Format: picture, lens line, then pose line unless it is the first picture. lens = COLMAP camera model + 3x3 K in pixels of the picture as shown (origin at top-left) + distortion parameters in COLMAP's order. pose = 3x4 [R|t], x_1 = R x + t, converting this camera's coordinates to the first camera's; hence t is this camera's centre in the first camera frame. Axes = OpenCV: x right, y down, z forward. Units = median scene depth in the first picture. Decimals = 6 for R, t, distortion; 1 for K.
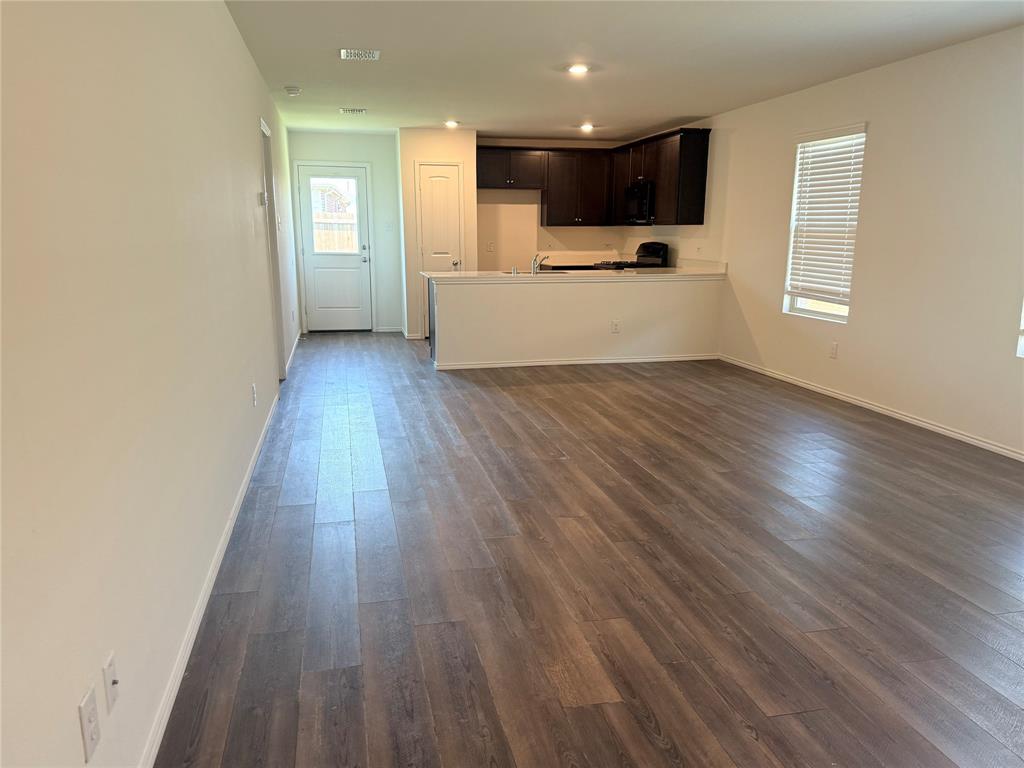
lens RADIAL K [[753.1, 0, 518.1], [0, 753.1, 393.0], [0, 0, 1]] dist [0.098896, -0.099510]
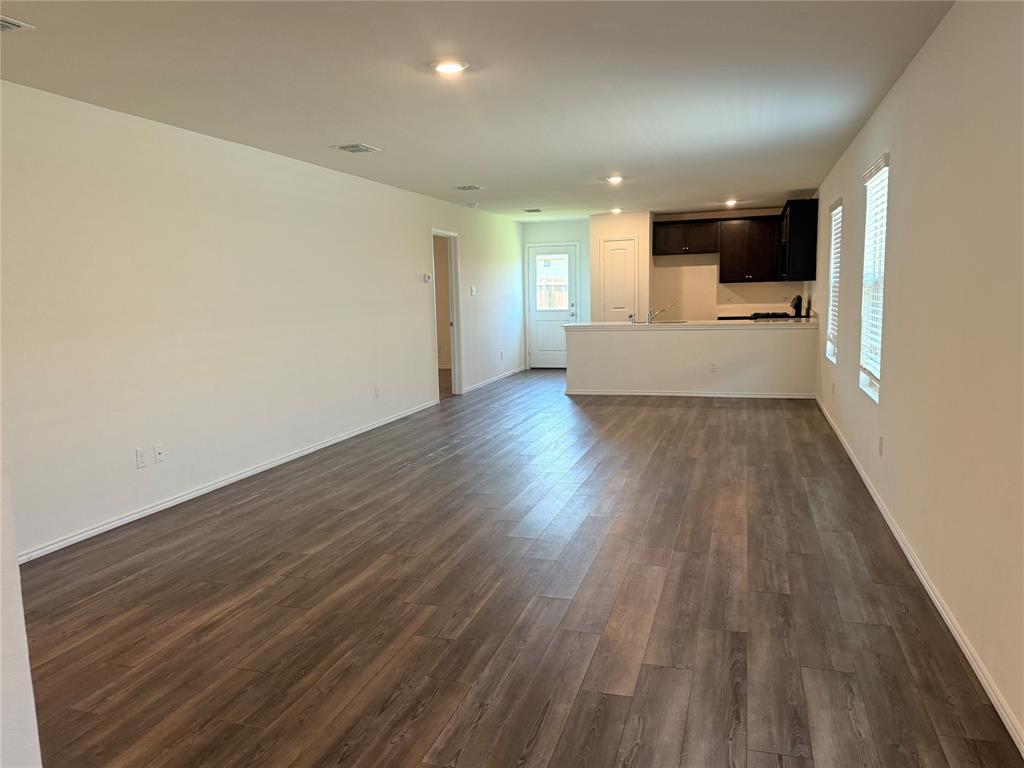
lens RADIAL K [[753.1, 0, 510.9], [0, 753.1, 382.2], [0, 0, 1]] dist [0.098896, -0.099510]
pose [[0.865986, 0.035867, -0.498780, 0.370667], [-0.078229, 0.994861, -0.064282, 0.032593], [0.493911, 0.094687, 0.864341, -0.162513]]
